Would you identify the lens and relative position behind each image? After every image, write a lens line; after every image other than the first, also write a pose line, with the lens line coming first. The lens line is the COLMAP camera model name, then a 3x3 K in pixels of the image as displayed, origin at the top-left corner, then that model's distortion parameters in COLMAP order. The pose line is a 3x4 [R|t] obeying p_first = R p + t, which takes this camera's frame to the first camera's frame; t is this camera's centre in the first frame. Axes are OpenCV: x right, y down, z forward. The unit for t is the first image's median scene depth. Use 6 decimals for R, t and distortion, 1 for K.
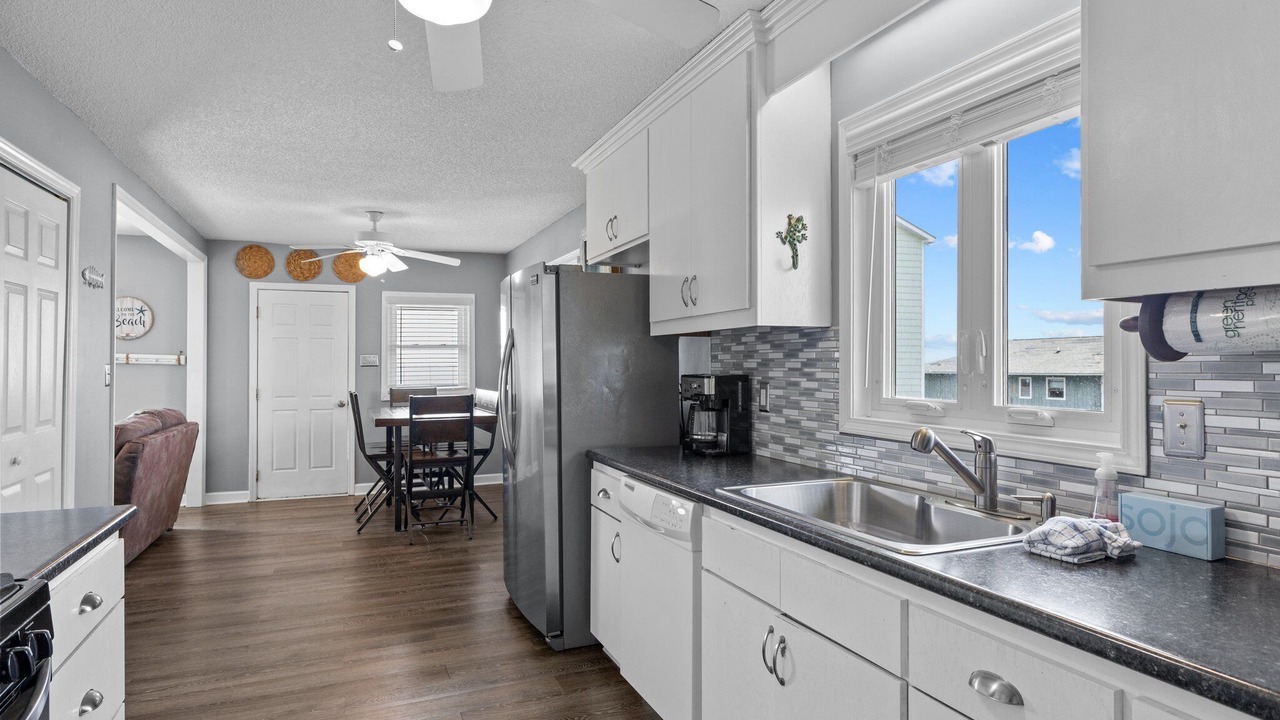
lens RADIAL K [[707.9, 0, 614.7], [0, 707.9, 358.9], [0, 0, 1]] dist [-0.002640, -0.001445]
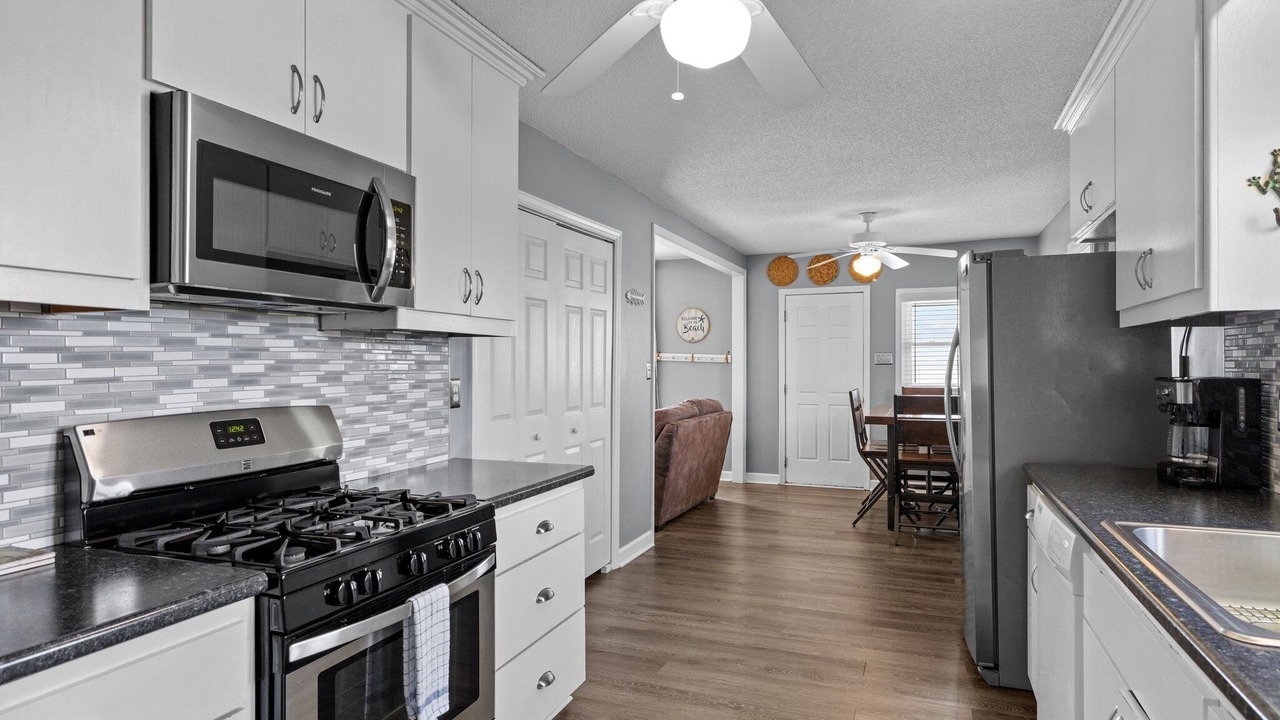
lens RADIAL K [[707.9, 0, 614.7], [0, 707.9, 358.9], [0, 0, 1]] dist [-0.002640, -0.001445]
pose [[0.709766, -0.002732, -0.704432, 0.132844], [0.005086, 0.999986, 0.001247, -0.000946], [0.704419, -0.004468, 0.709770, 0.022858]]
